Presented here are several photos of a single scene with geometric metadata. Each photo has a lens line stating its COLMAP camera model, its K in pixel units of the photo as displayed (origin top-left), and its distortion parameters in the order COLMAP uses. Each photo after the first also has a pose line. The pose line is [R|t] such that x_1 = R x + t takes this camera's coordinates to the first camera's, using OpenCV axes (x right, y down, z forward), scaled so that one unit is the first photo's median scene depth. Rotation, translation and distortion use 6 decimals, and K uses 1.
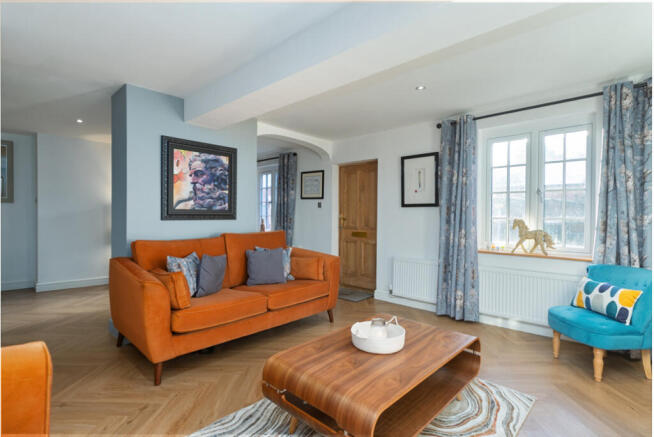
lens RADIAL K [[319.2, 0, 327.8], [0, 319.2, 216.5], [0, 0, 1]] dist [0.001967, -0.002346]
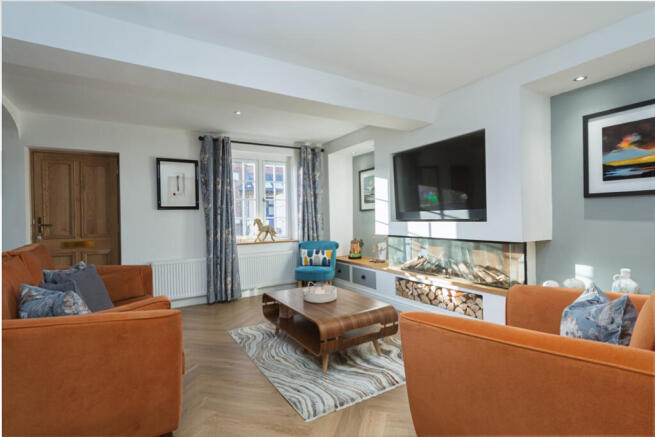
lens RADIAL K [[319.6, 0, 329.8], [0, 319.6, 214.7], [0, 0, 1]] dist [0.001967, -0.002346]
pose [[0.251112, -0.006006, 0.967939, -0.696256], [0.025603, 0.999672, -0.000439, 0.000025], [-0.967619, 0.024892, 0.251183, 0.301886]]
